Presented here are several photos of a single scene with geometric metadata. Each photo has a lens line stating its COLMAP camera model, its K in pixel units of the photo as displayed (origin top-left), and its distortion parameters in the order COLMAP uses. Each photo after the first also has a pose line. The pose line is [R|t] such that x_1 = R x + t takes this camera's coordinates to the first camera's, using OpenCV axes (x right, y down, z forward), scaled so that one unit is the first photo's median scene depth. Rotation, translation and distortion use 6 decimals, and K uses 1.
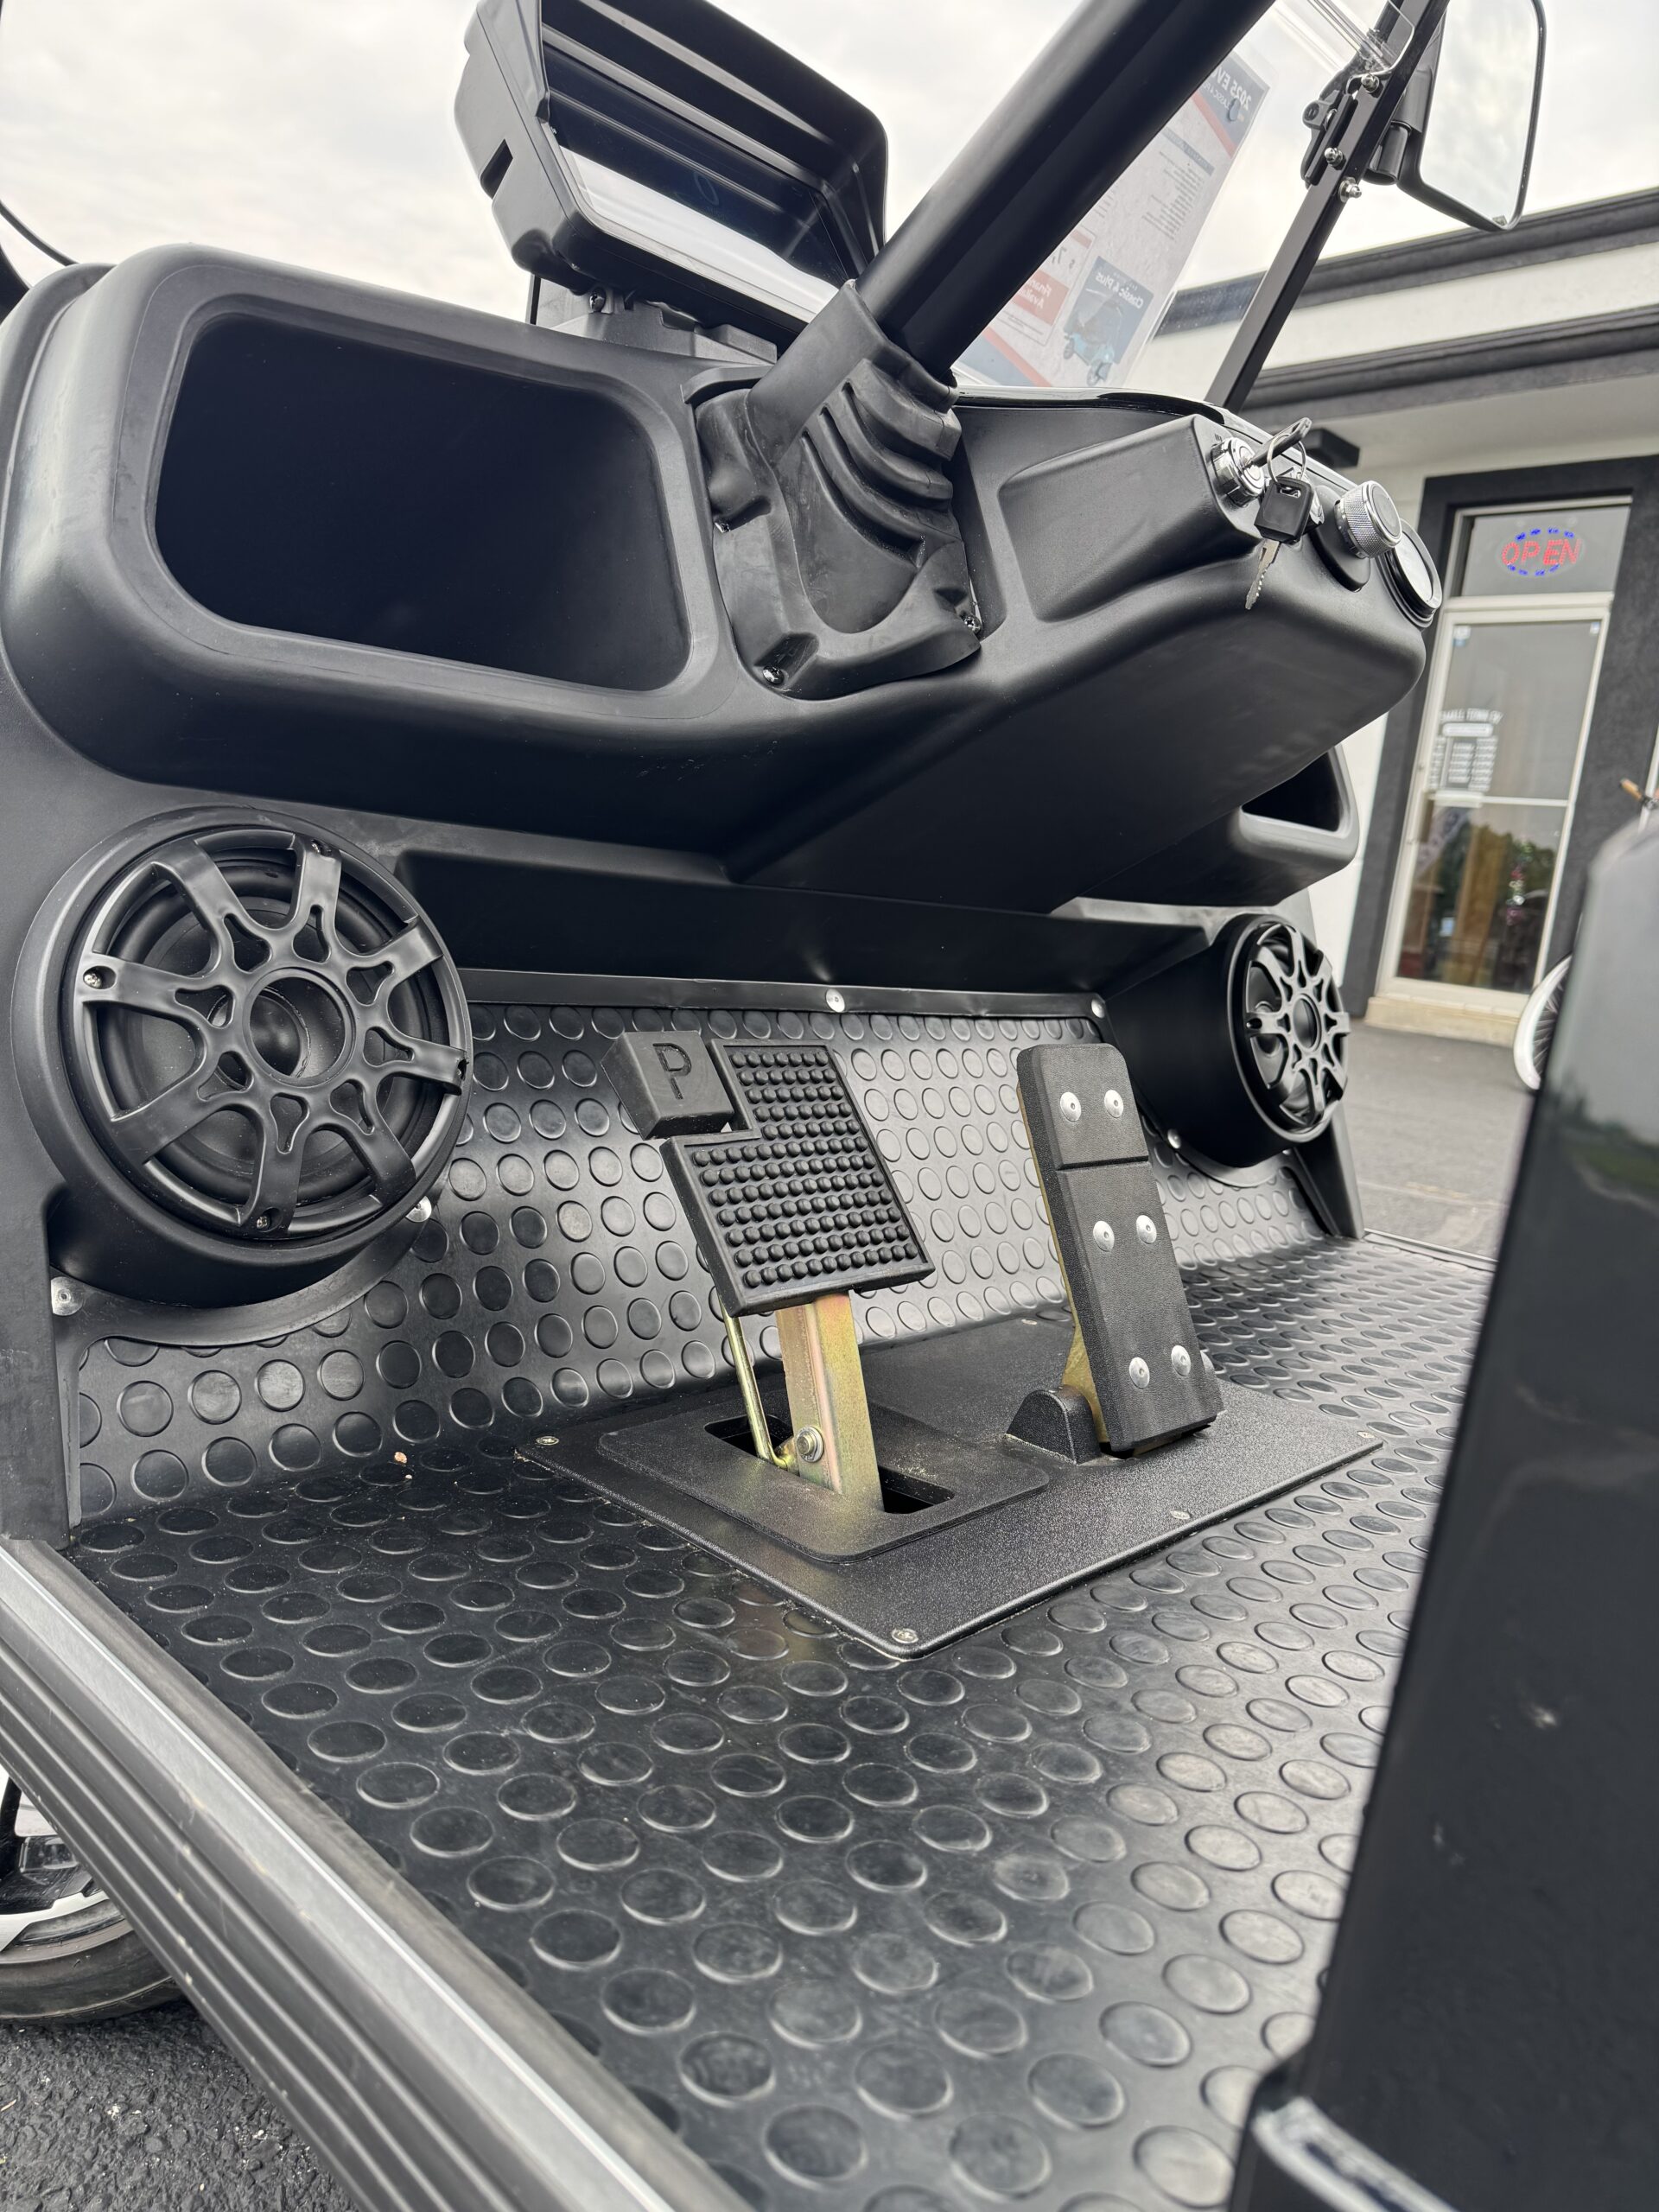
lens RADIAL K [[1590.1, 0, 829.5], [0, 1590.1, 1106.0], [0, 0, 1]] dist [-0.003268, -0.003510]
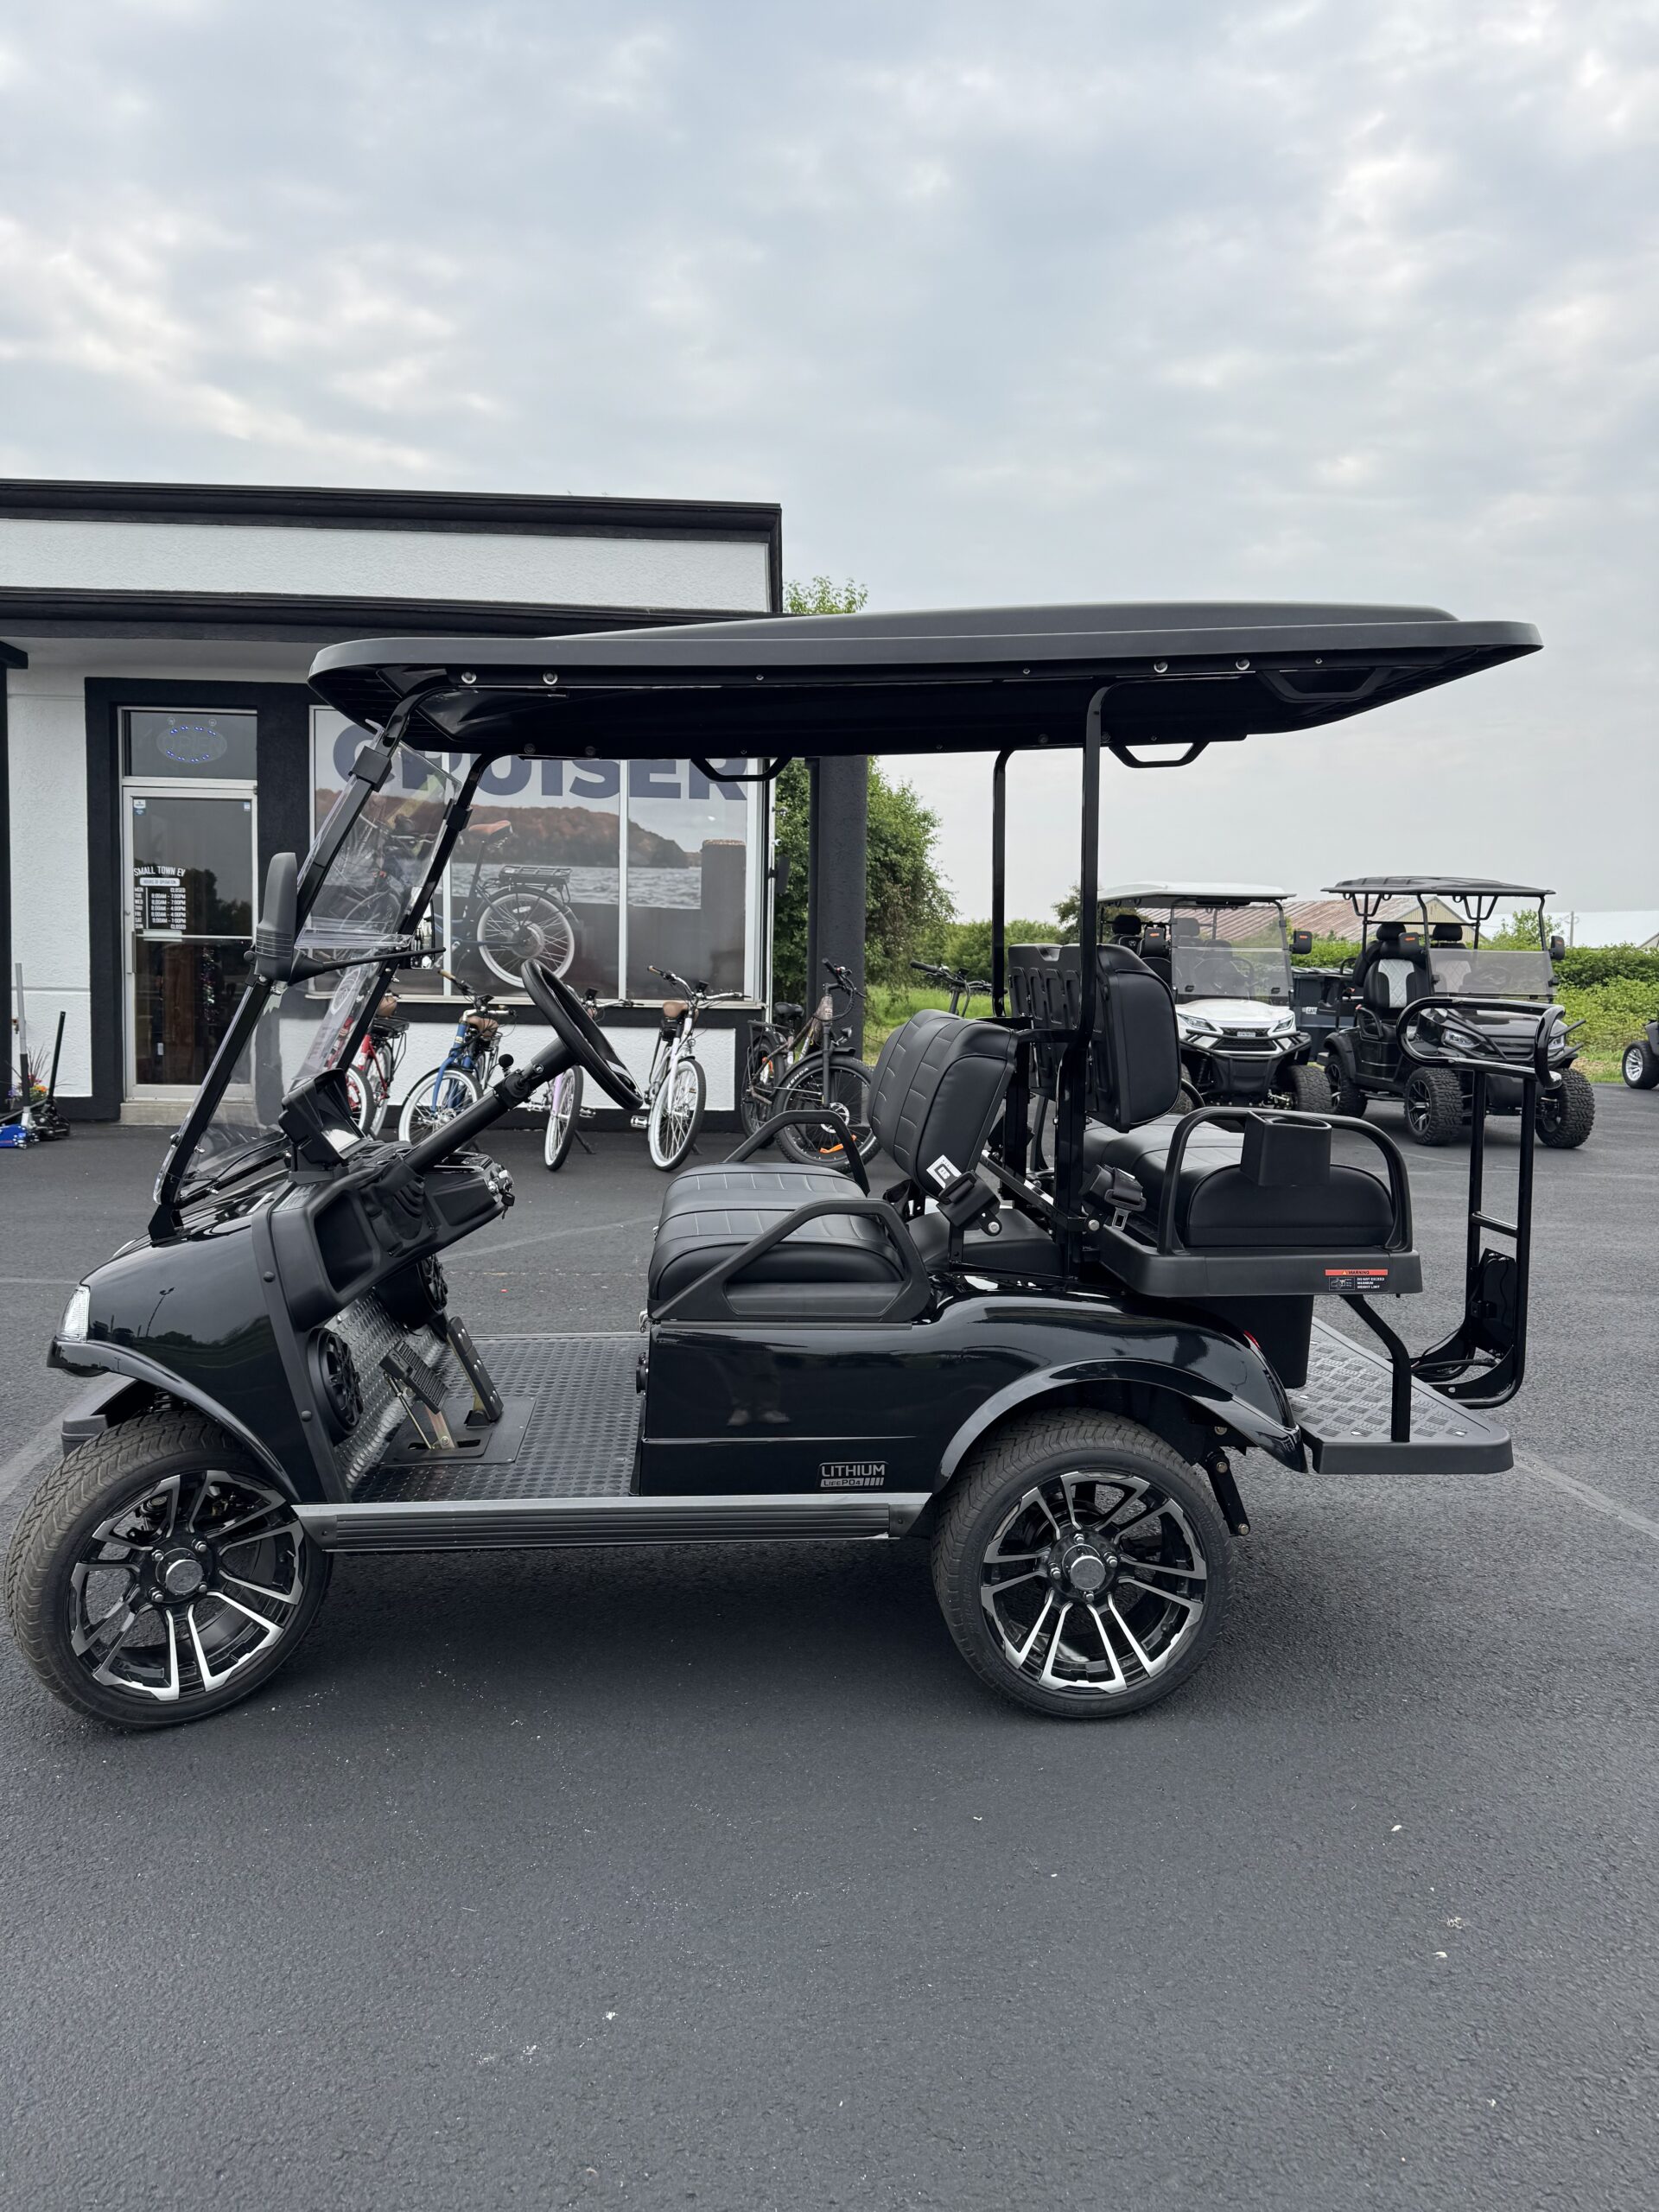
lens RADIAL K [[1583.0, 0, 829.5], [0, 1583.0, 1106.0], [0, 0, 1]] dist [0.056679, -0.032868]
pose [[0.663993, -0.161506, 0.730088, -0.216160], [0.160694, 0.984402, 0.071618, -0.074740], [-0.730267, 0.069767, 0.679590, -0.253290]]
